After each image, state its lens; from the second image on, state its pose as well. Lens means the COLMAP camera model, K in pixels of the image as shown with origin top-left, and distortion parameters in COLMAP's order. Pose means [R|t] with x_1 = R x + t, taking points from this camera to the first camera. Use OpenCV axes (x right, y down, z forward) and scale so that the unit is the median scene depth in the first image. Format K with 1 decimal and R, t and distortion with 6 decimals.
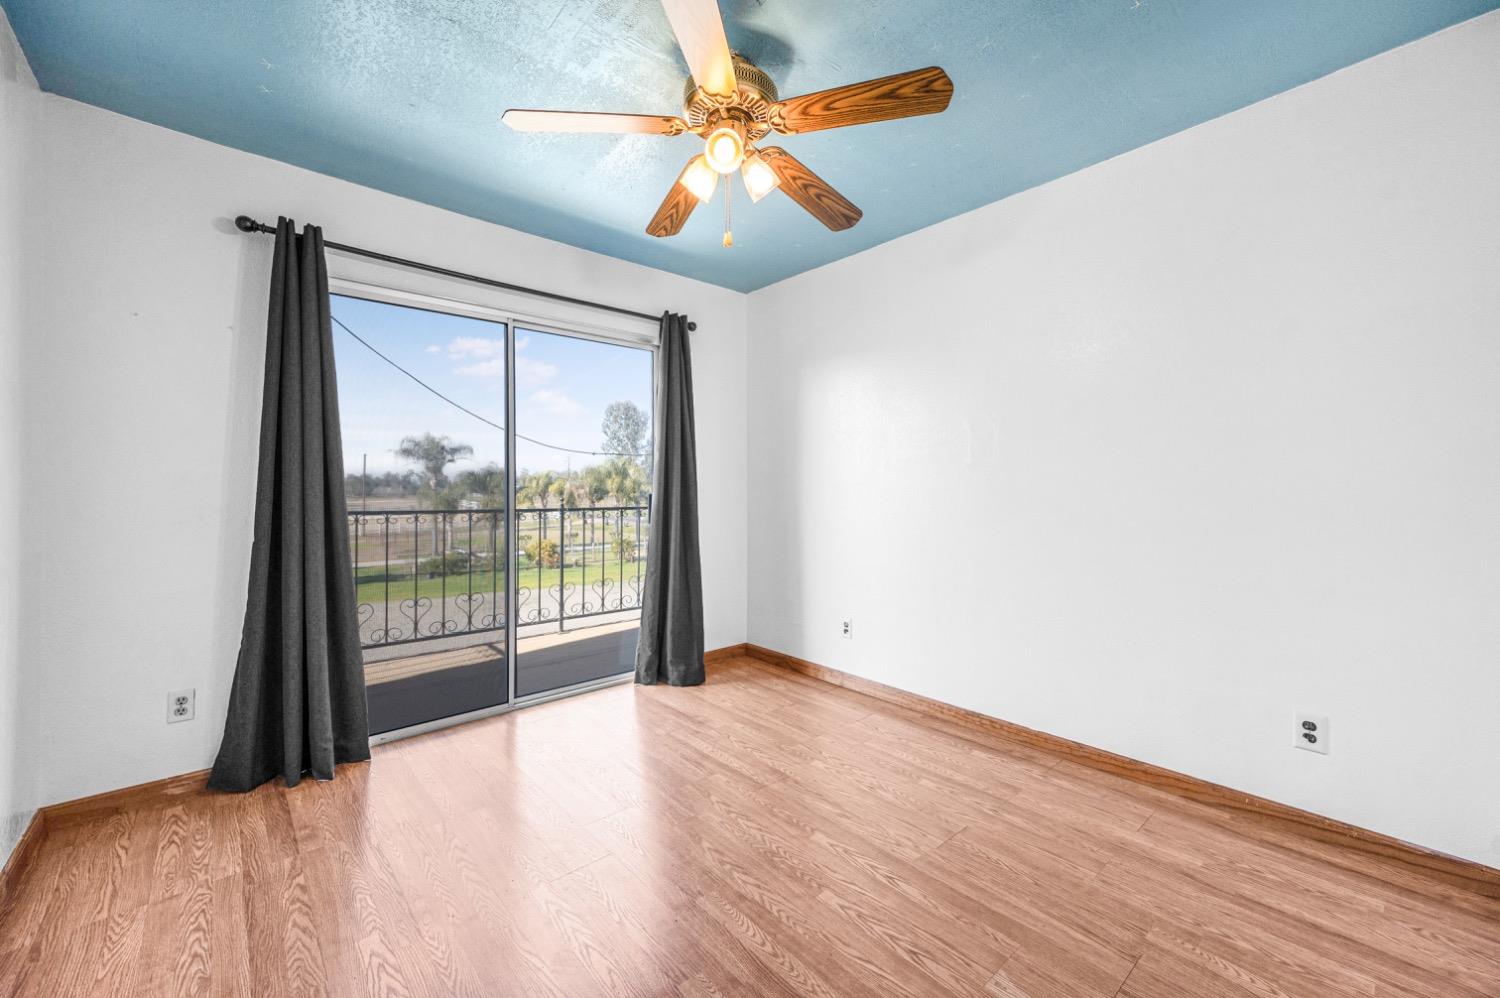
lens RADIAL K [[597.0, 0, 750.6], [0, 597.0, 501.6], [0, 0, 1]] dist [0.000876, -0.000207]
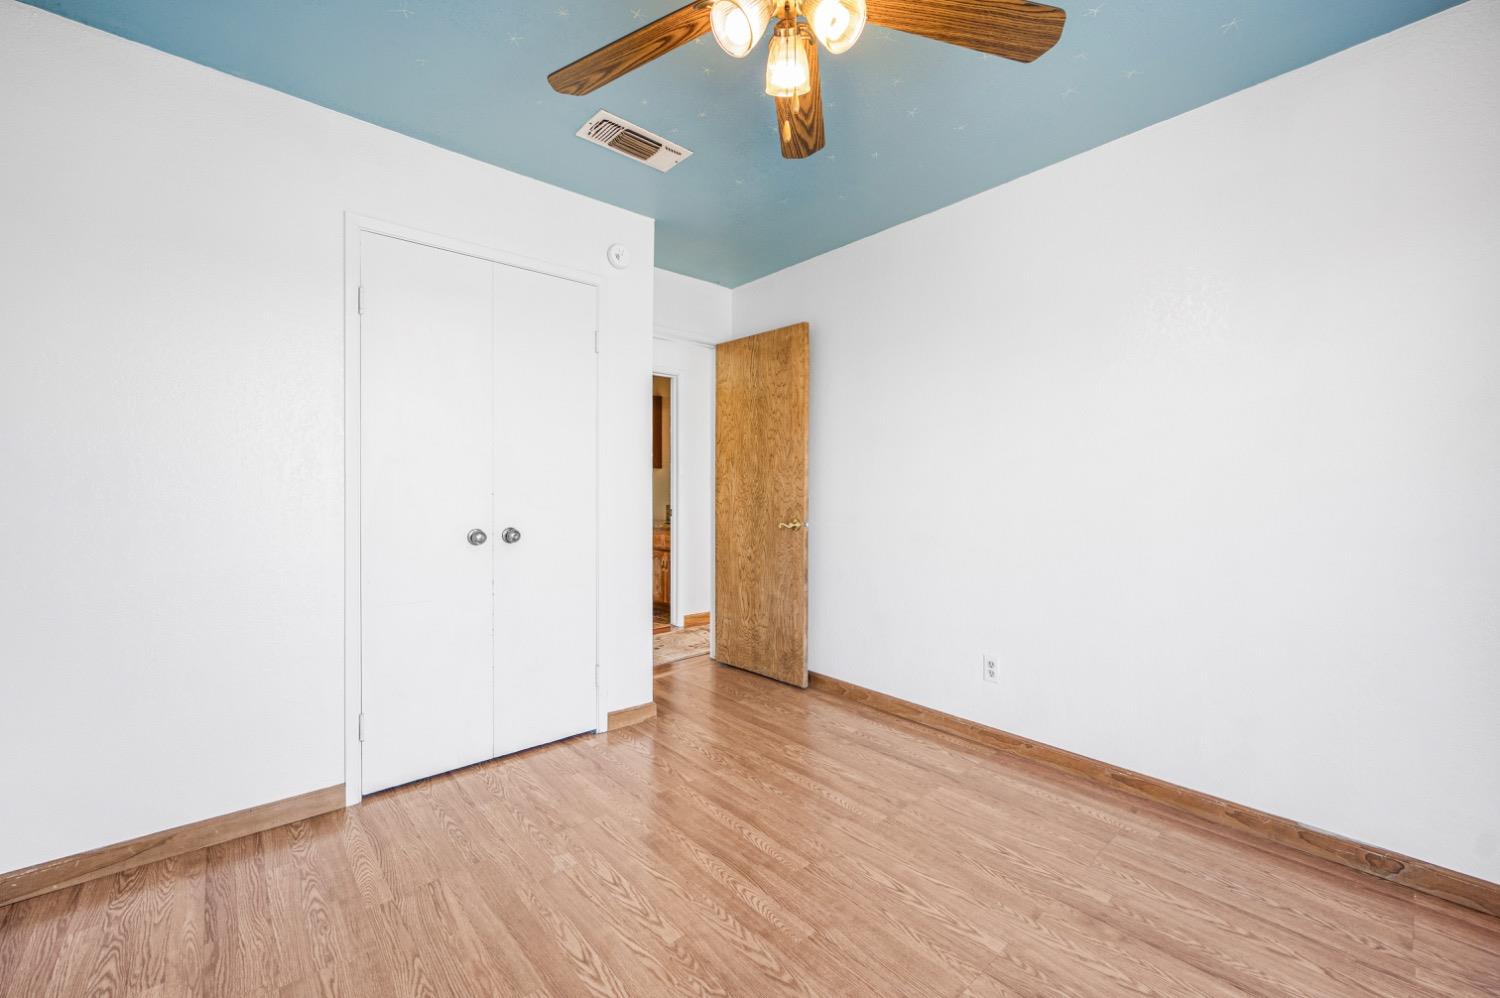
lens RADIAL K [[597.0, 0, 750.6], [0, 597.0, 501.6], [0, 0, 1]] dist [0.000876, -0.000207]
pose [[-0.999993, -0.000820, 0.003692, 0.005221], [-0.000663, 0.999102, 0.042370, -0.036973], [-0.003724, 0.042368, -0.999095, 1.958827]]
